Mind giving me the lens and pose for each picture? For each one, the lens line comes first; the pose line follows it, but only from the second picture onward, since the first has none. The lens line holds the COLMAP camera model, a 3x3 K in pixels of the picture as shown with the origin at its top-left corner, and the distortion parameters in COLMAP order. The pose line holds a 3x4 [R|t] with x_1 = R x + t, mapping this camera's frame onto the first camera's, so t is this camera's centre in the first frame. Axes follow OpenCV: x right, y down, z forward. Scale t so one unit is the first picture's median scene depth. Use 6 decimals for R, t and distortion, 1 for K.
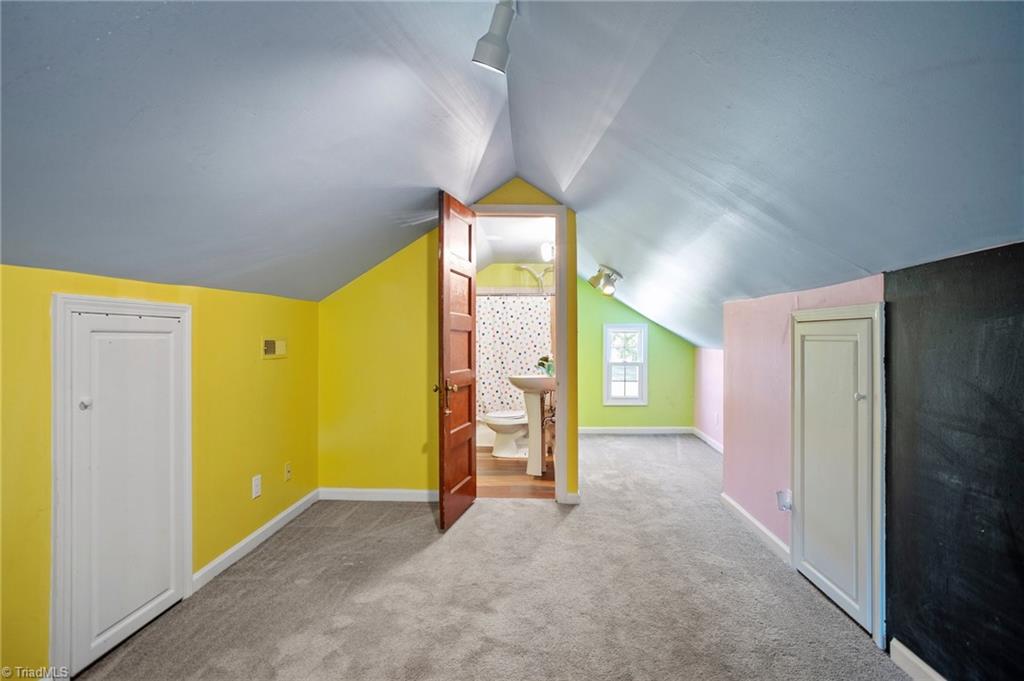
lens RADIAL K [[495.7, 0, 510.7], [0, 495.7, 340.9], [0, 0, 1]] dist [-0.015615, 0.003738]
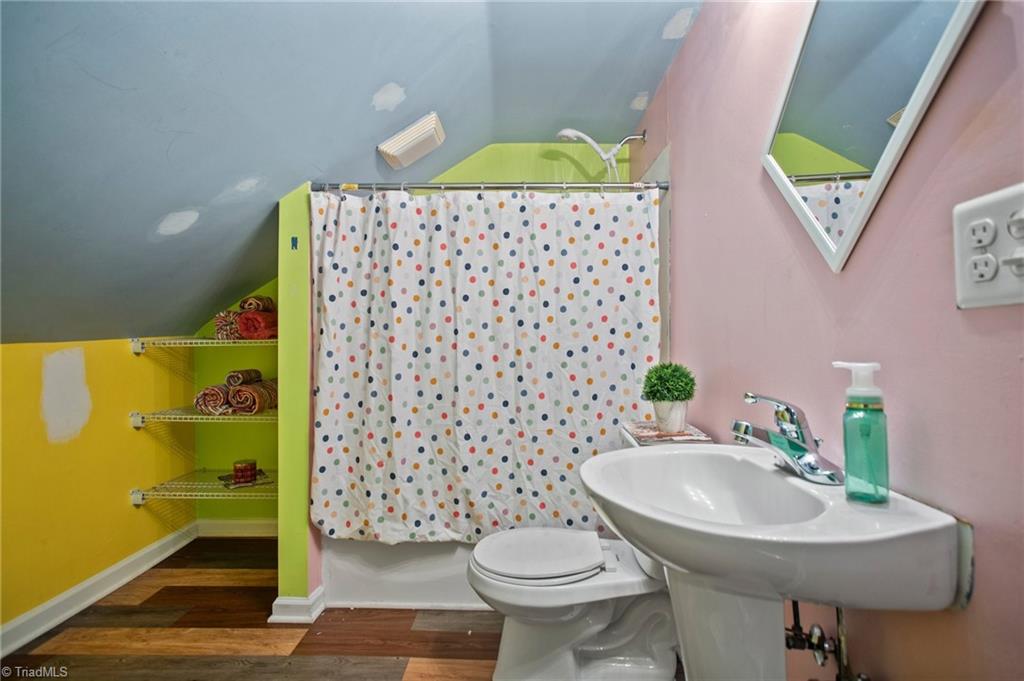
lens RADIAL K [[495.7, 0, 513.9], [0, 495.7, 332.6], [0, 0, 1]] dist [-0.015615, 0.003738]
pose [[0.999707, -0.002586, 0.024085, -0.065995], [0.002689, 0.999987, -0.004241, 0.028213], [-0.024073, 0.004305, 0.999701, 1.439395]]
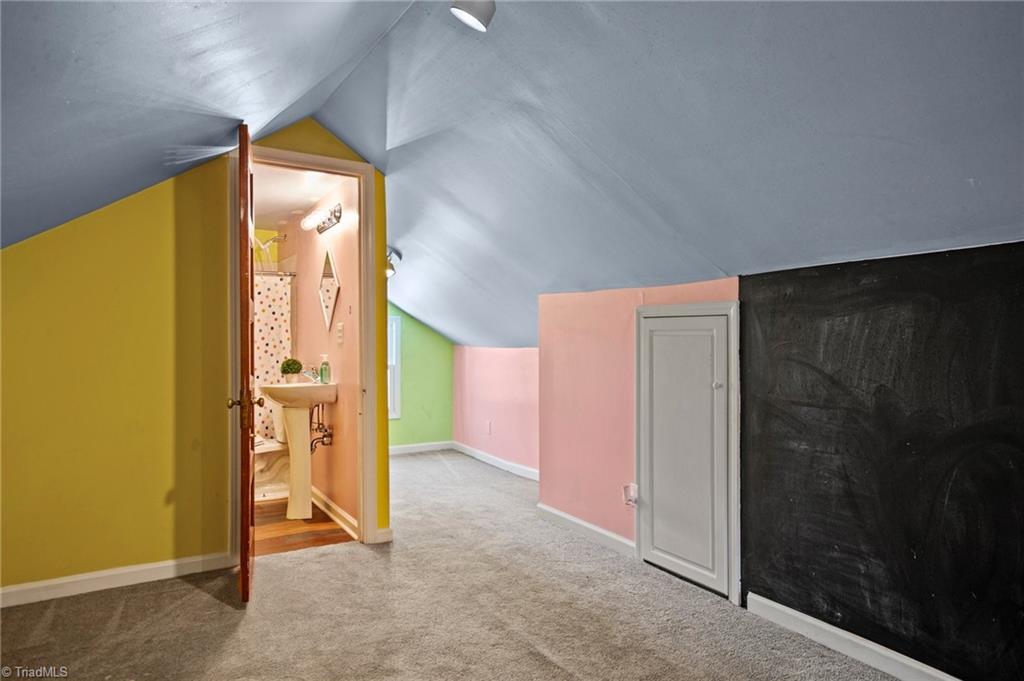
lens RADIAL K [[672.0, 0, 515.7], [0, 672.0, 333.7], [0, 0, 1]] dist [-0.008149, 0.002607]
pose [[0.837021, 0.002081, 0.547167, -0.401960], [0.002173, 0.999972, -0.007126, 0.004835], [-0.547167, 0.007153, 0.836993, -0.020813]]
